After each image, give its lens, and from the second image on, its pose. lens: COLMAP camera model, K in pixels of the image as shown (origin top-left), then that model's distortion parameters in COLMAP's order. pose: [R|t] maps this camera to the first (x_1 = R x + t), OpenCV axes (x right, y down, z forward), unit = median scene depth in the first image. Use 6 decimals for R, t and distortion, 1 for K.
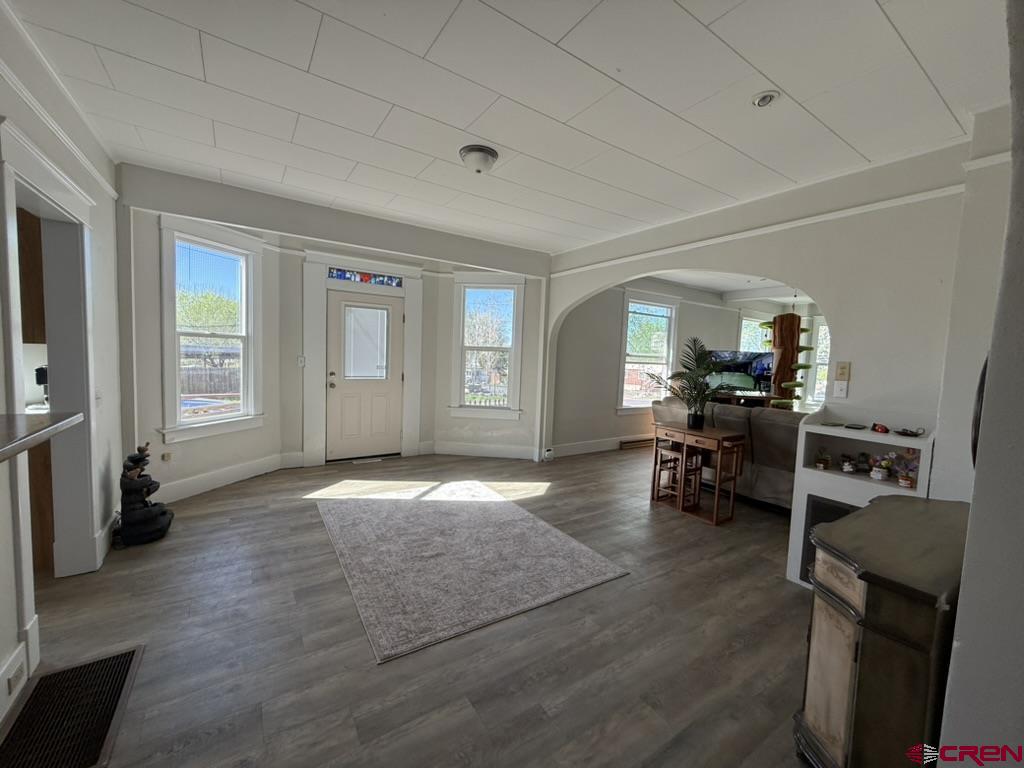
lens RADIAL K [[408.3, 0, 508.9], [0, 408.3, 383.6], [0, 0, 1]] dist [0.001747, 0.000036]
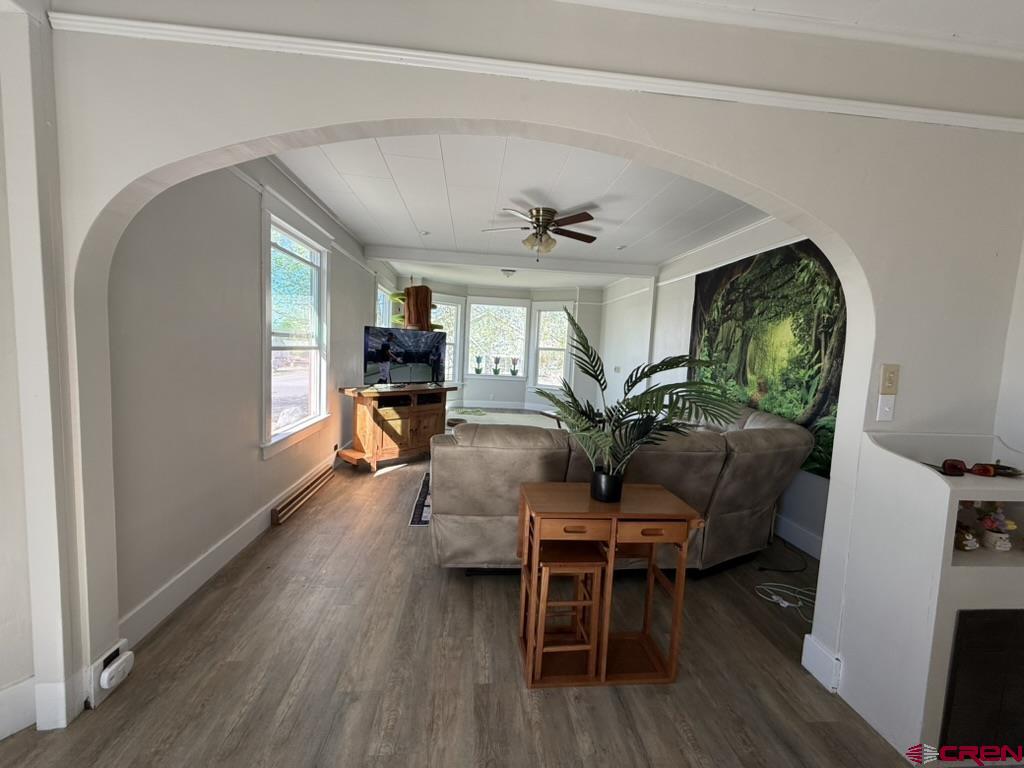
lens RADIAL K [[408.3, 0, 507.5], [0, 408.3, 383.9], [0, 0, 1]] dist [0.001747, 0.000036]
pose [[0.481025, -0.092645, 0.871798, -0.003544], [0.032619, 0.995604, 0.087803, -0.045821], [-0.876100, -0.013799, 0.481932, 0.562411]]
